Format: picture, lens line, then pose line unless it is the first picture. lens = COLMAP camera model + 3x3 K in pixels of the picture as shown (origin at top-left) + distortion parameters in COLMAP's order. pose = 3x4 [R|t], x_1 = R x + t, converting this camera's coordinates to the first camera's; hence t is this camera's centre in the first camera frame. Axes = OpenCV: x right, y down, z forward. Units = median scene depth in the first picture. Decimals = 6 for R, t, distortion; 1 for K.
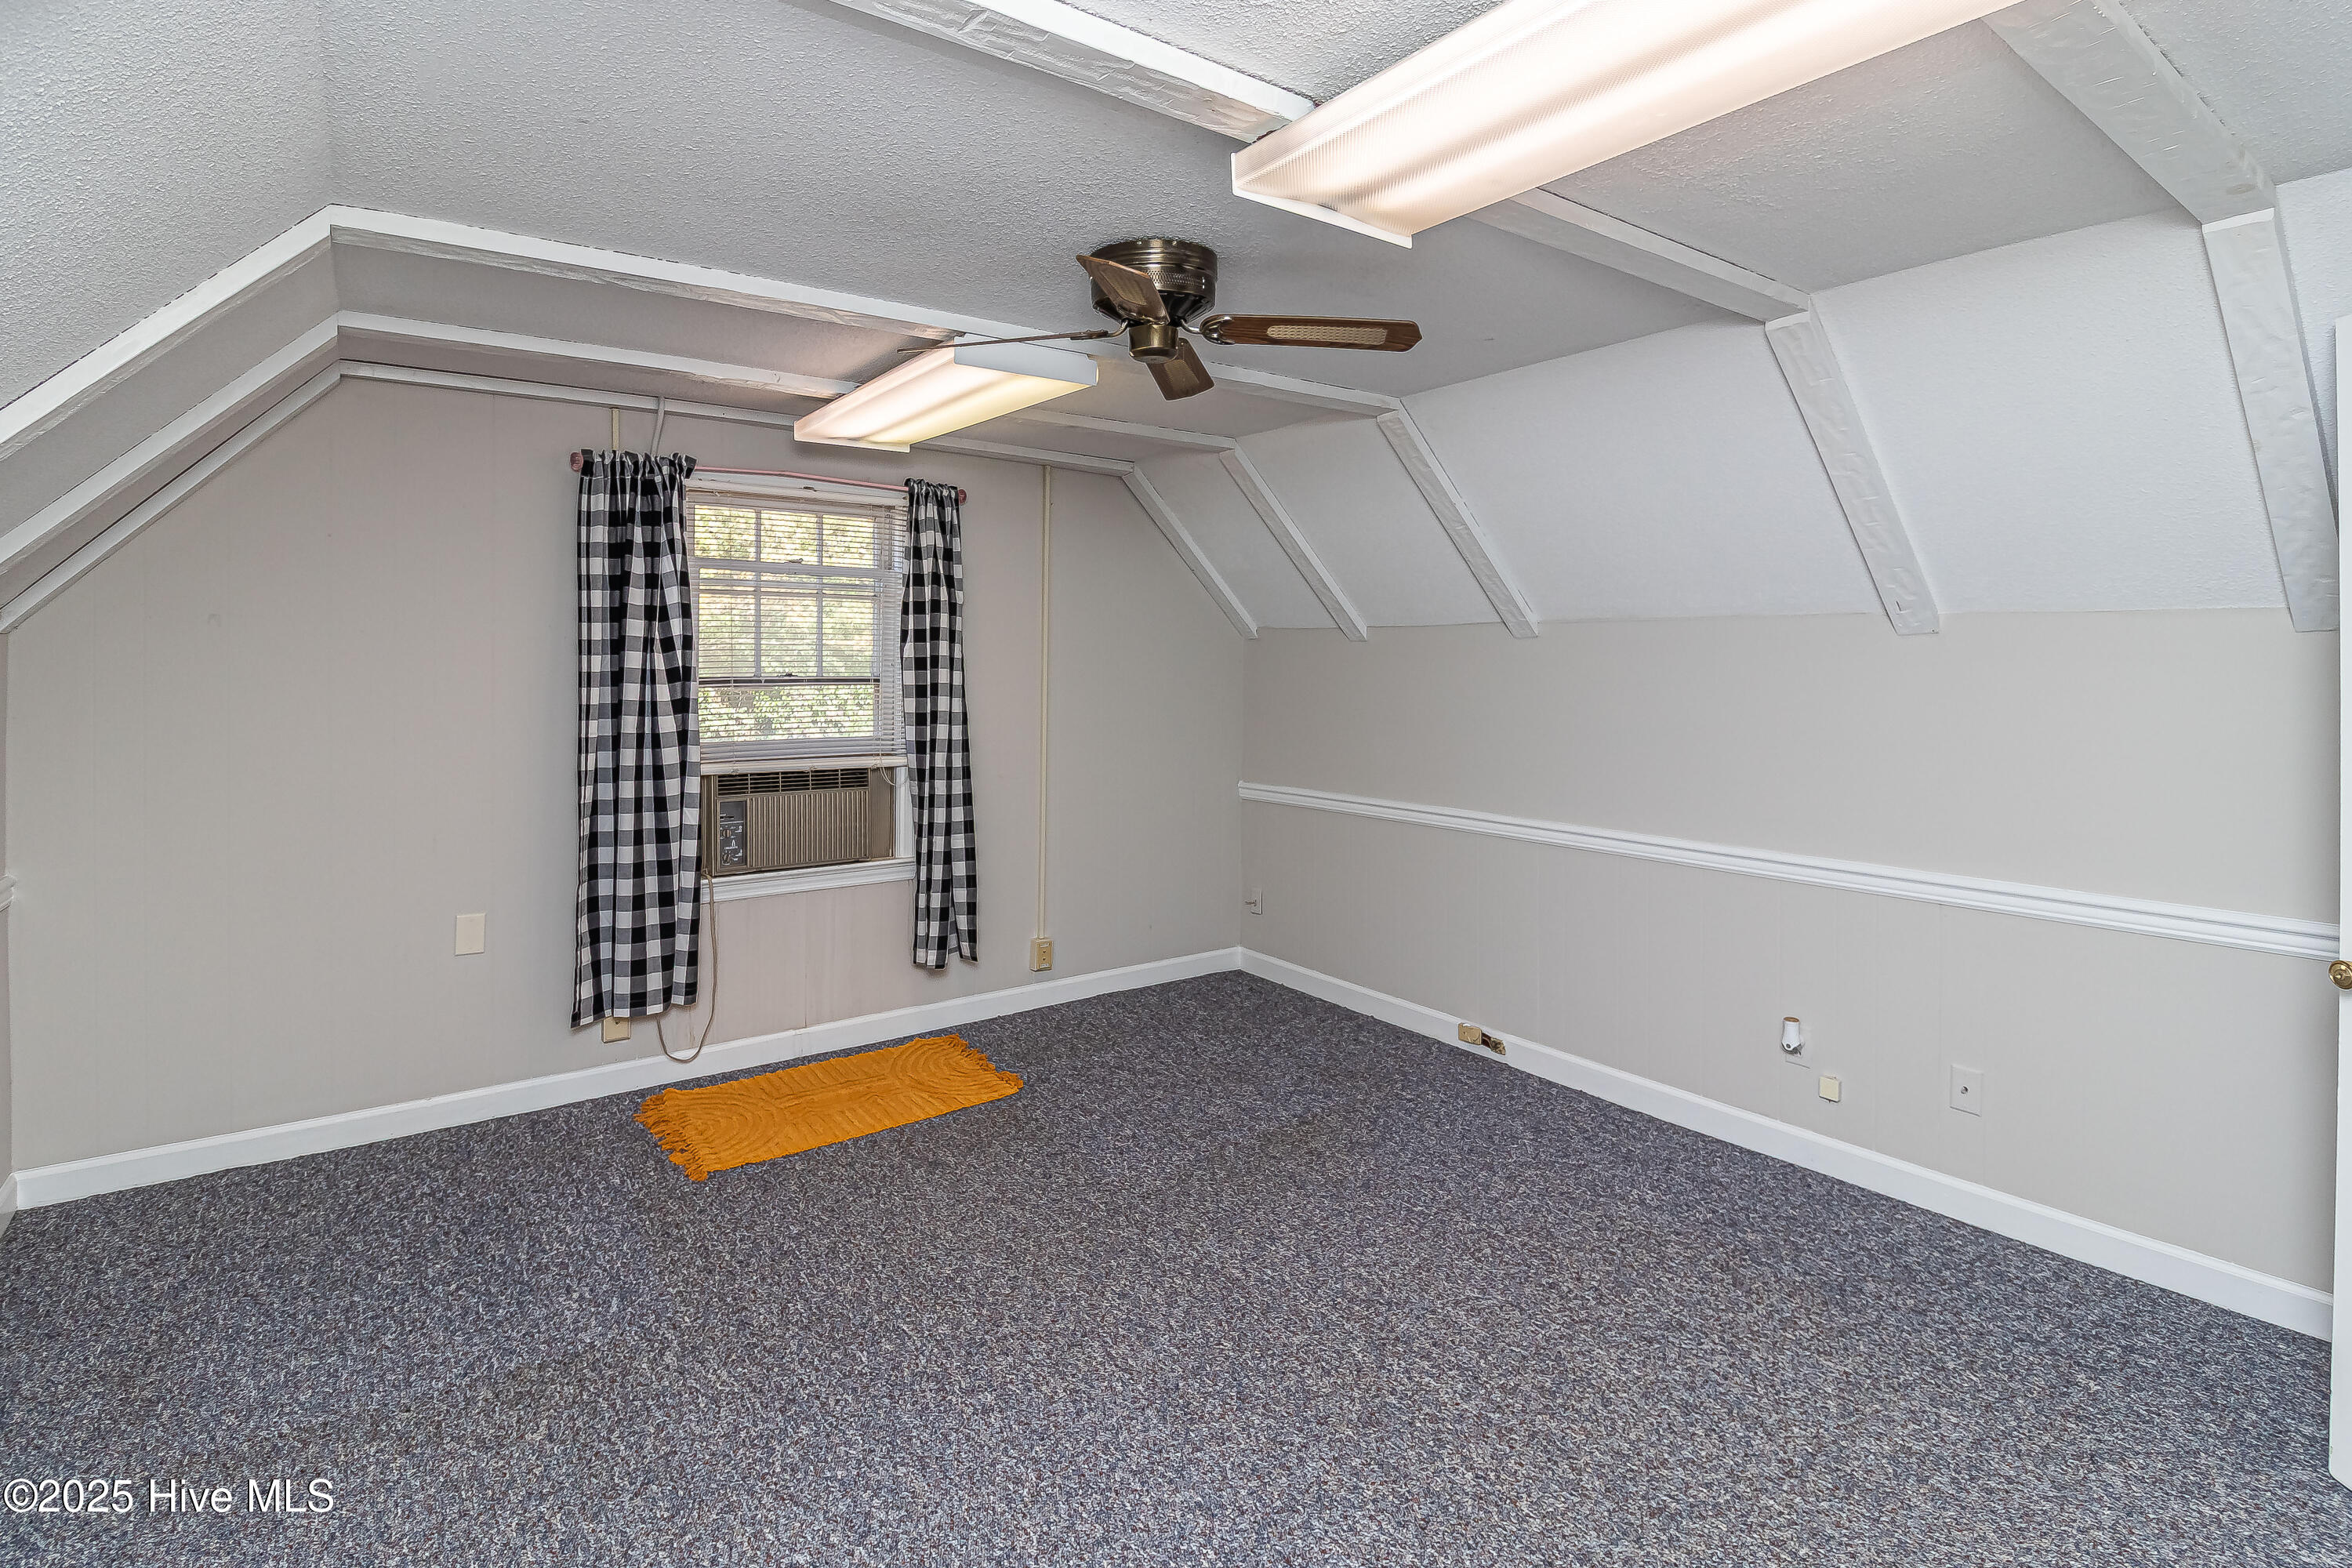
lens RADIAL K [[1144.4, 0, 1176.0], [0, 1144.4, 784.0], [0, 0, 1]] dist [0.015515, -0.017262]
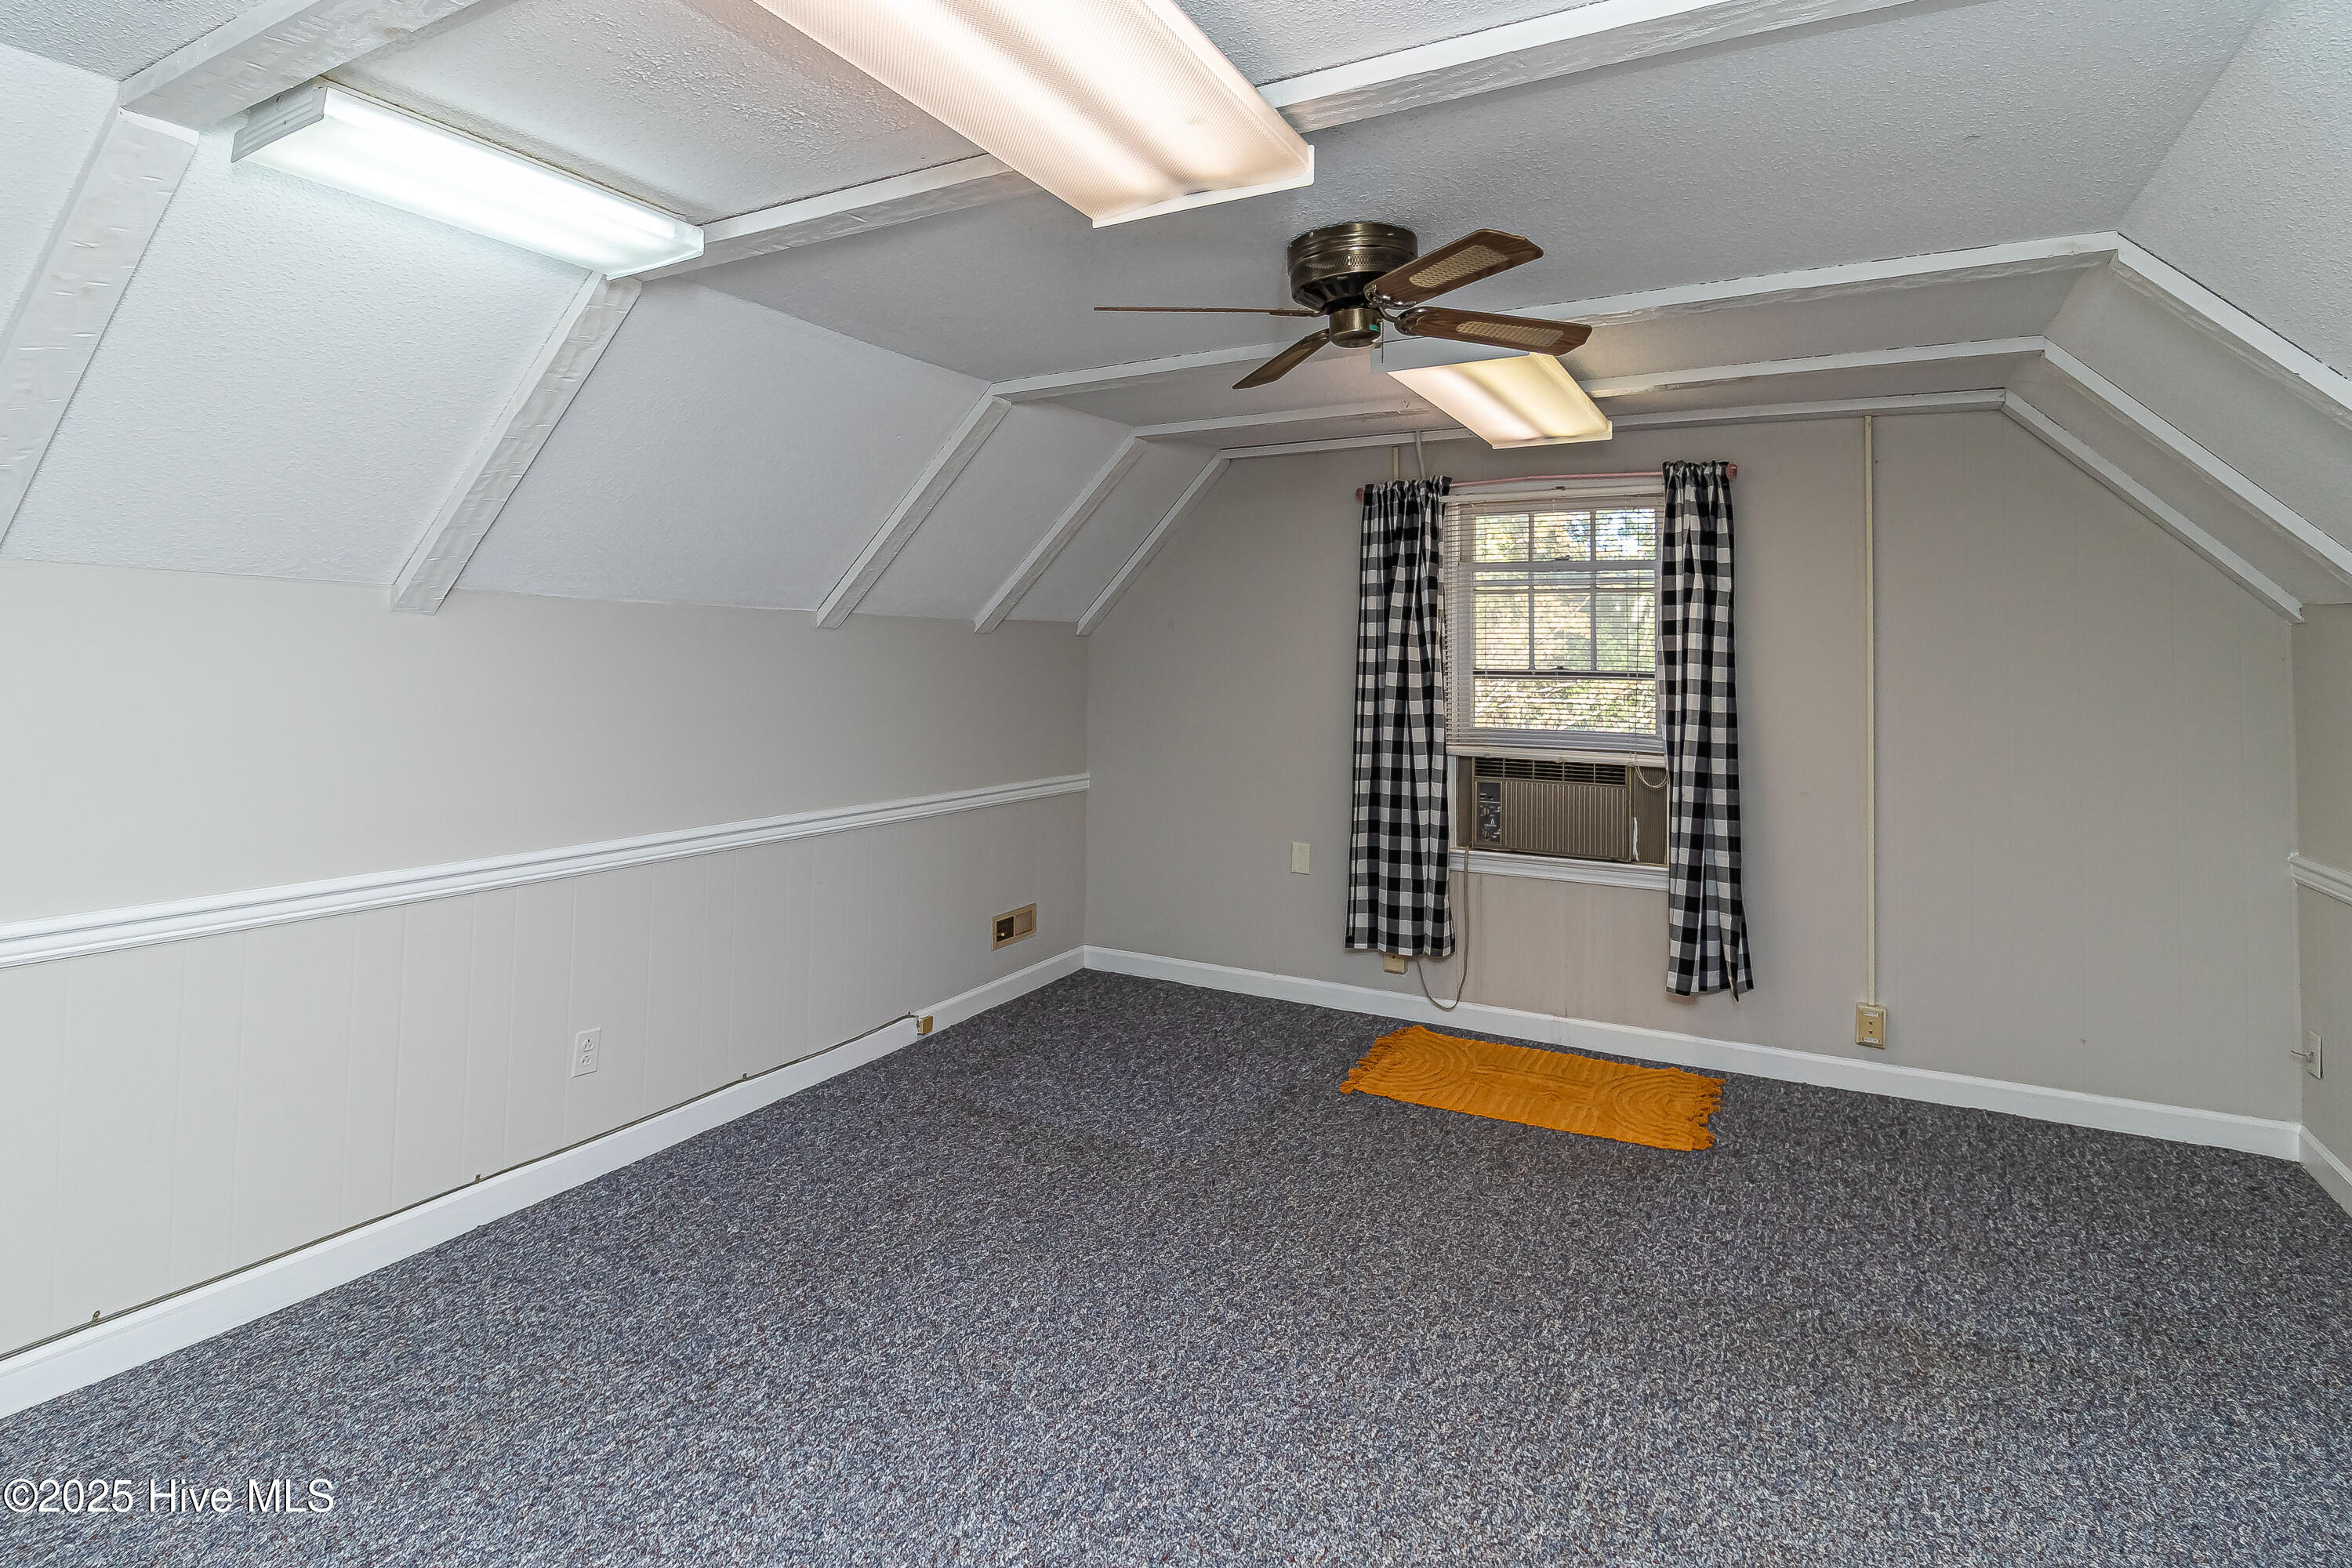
lens RADIAL K [[1143.2, 0, 1183.1], [0, 1143.2, 725.1], [0, 0, 1]] dist [0.001259, -0.016813]
pose [[0.436400, 0.055935, -0.898012, 0.468716], [-0.107368, 0.994172, 0.009748, -0.018977], [0.893323, 0.092164, 0.439862, 0.262803]]
